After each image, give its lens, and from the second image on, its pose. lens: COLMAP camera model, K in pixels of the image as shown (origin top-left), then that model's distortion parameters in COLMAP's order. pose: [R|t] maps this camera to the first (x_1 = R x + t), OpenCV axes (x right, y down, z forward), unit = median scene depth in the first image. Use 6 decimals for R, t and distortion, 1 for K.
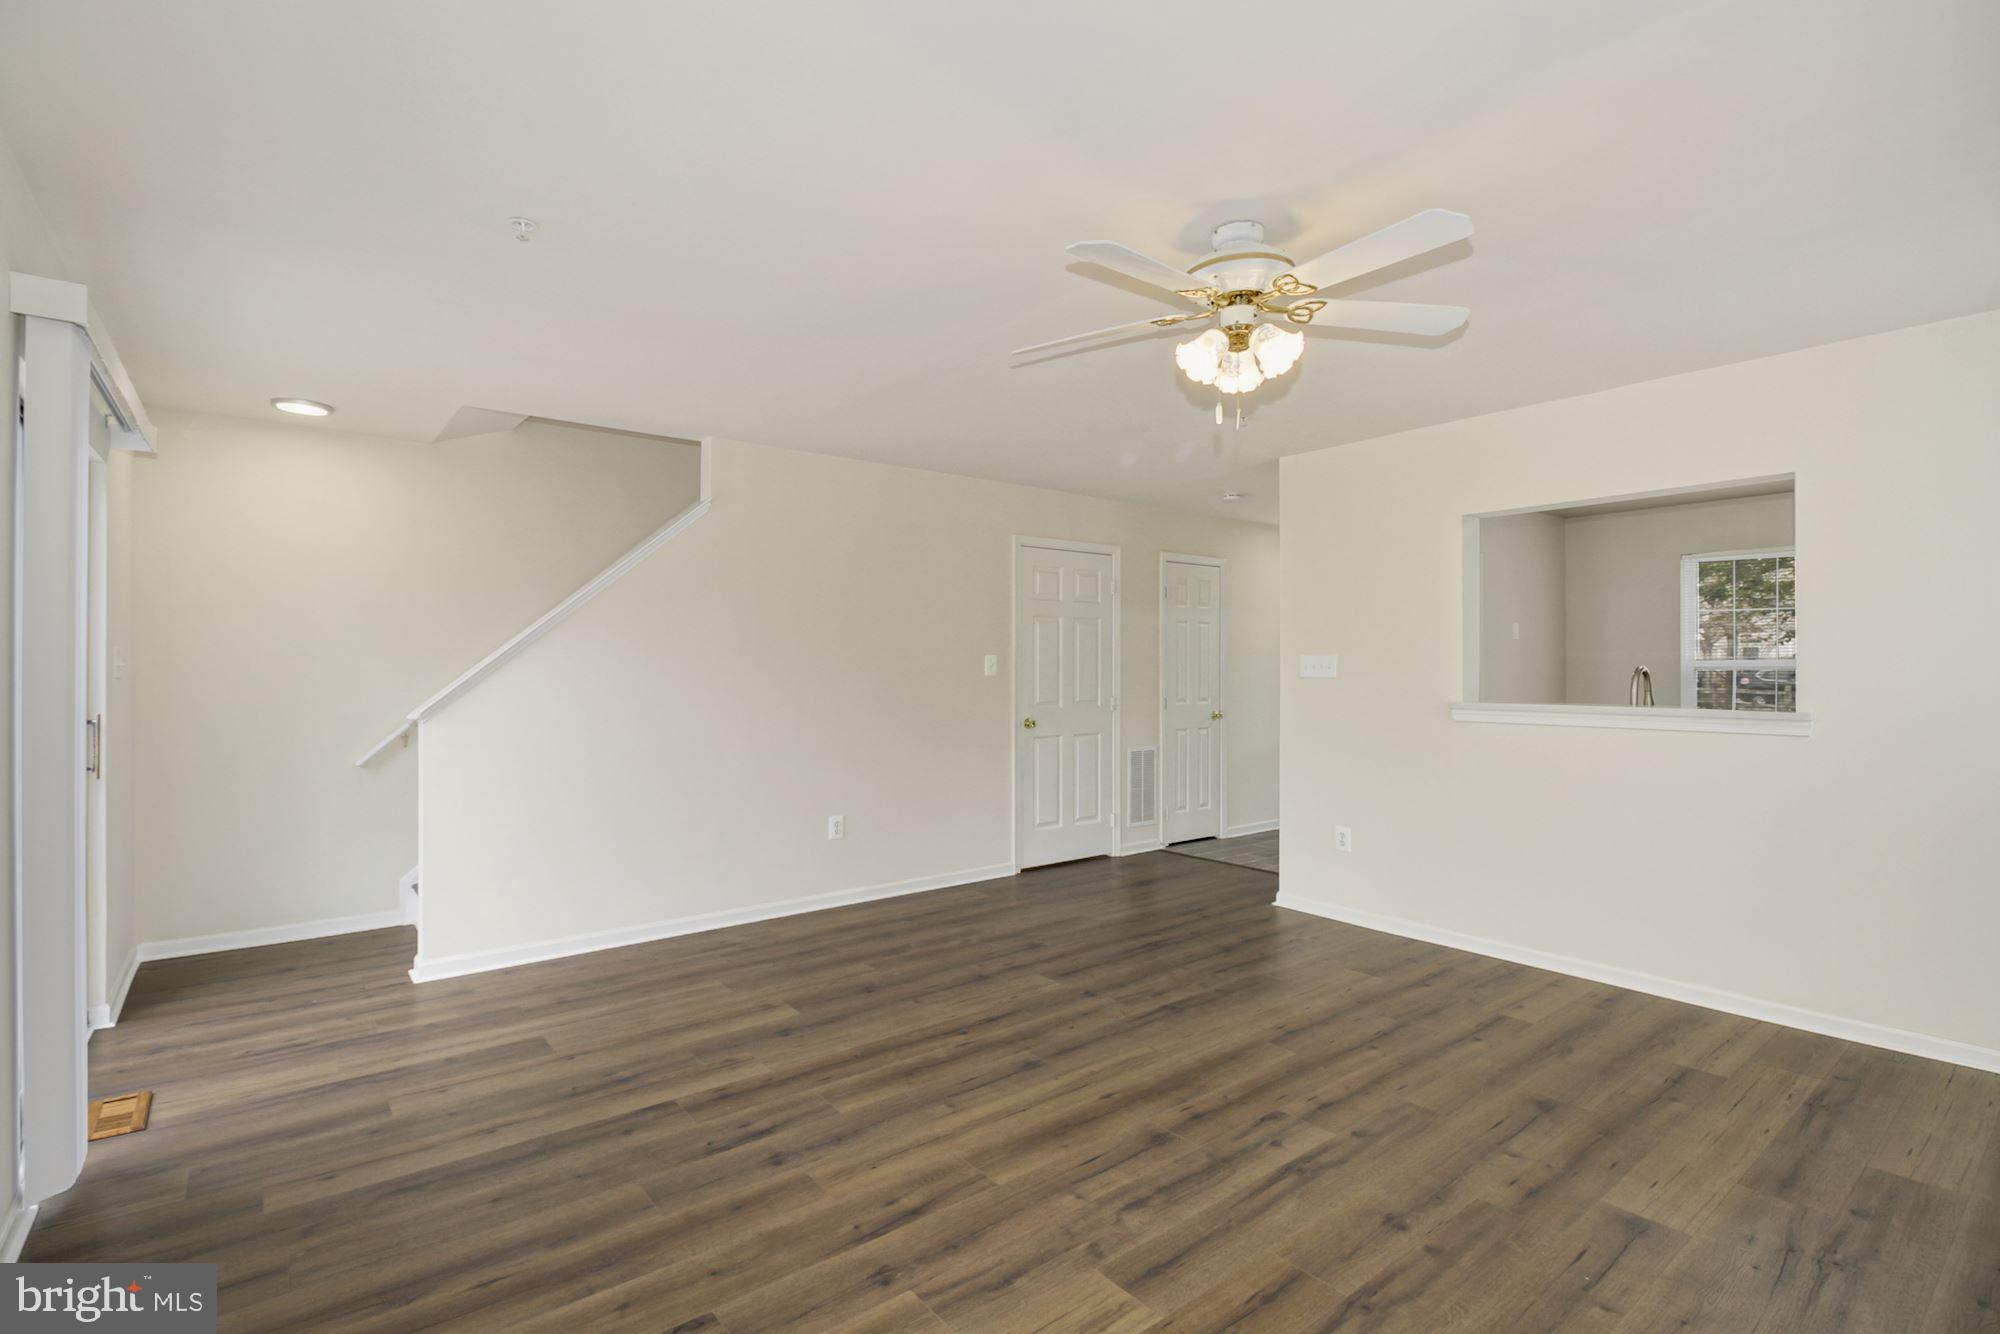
lens RADIAL K [[907.2, 0, 1010.5], [0, 907.2, 663.3], [0, 0, 1]] dist [0.001993, -0.013451]
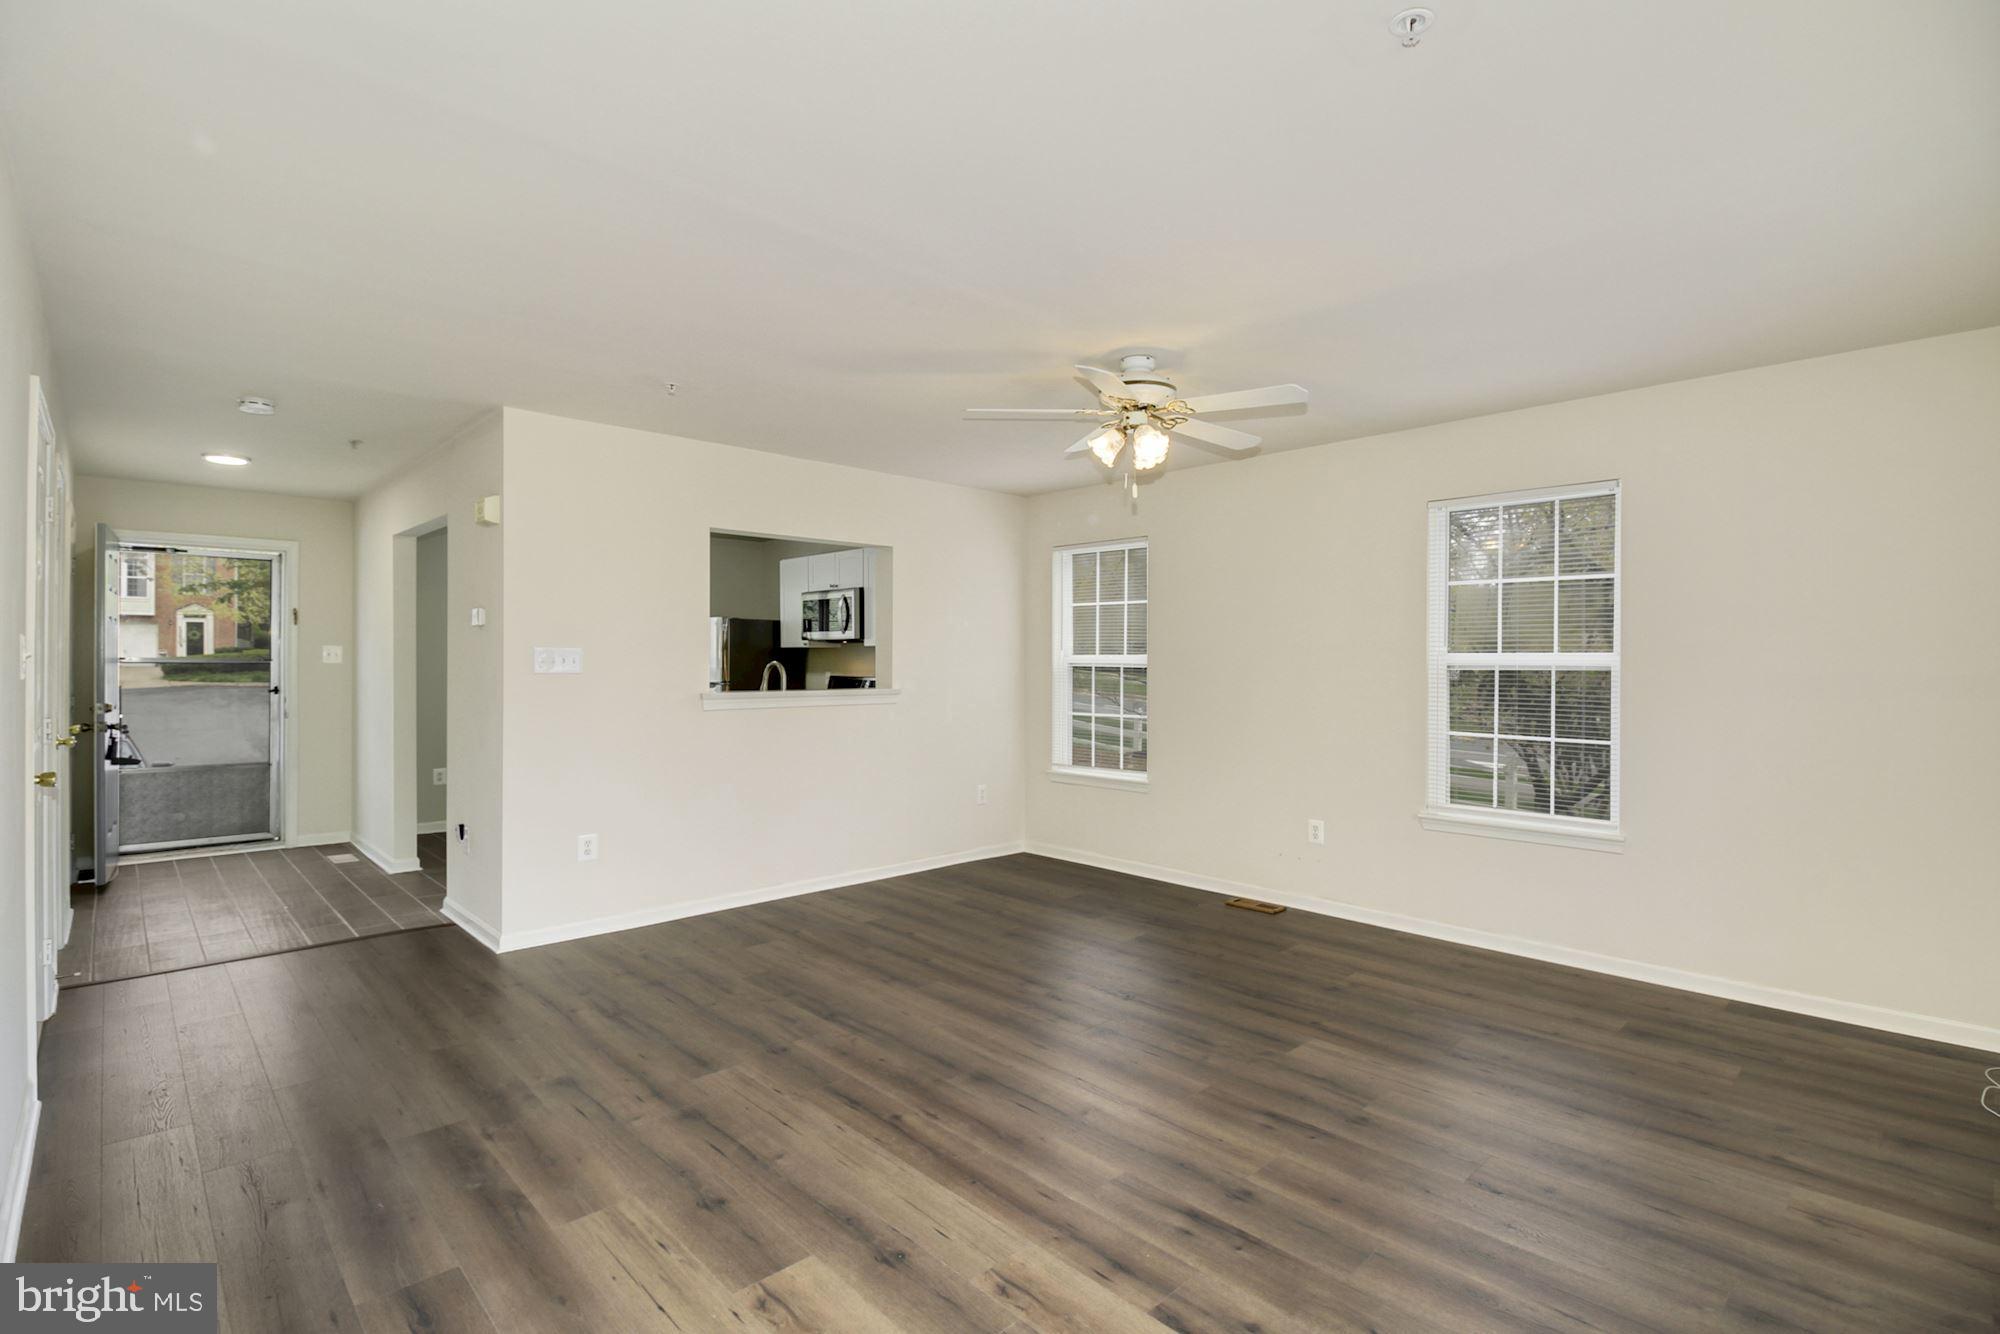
lens RADIAL K [[902.2, 0, 971.9], [0, 902.2, 686.9], [0, 0, 1]] dist [-0.000578, -0.019073]
pose [[-0.042546, -0.028399, 0.998691, -0.809830], [-0.002963, 0.999595, 0.028298, 0.001580], [-0.999090, -0.001755, -0.042613, 0.926425]]
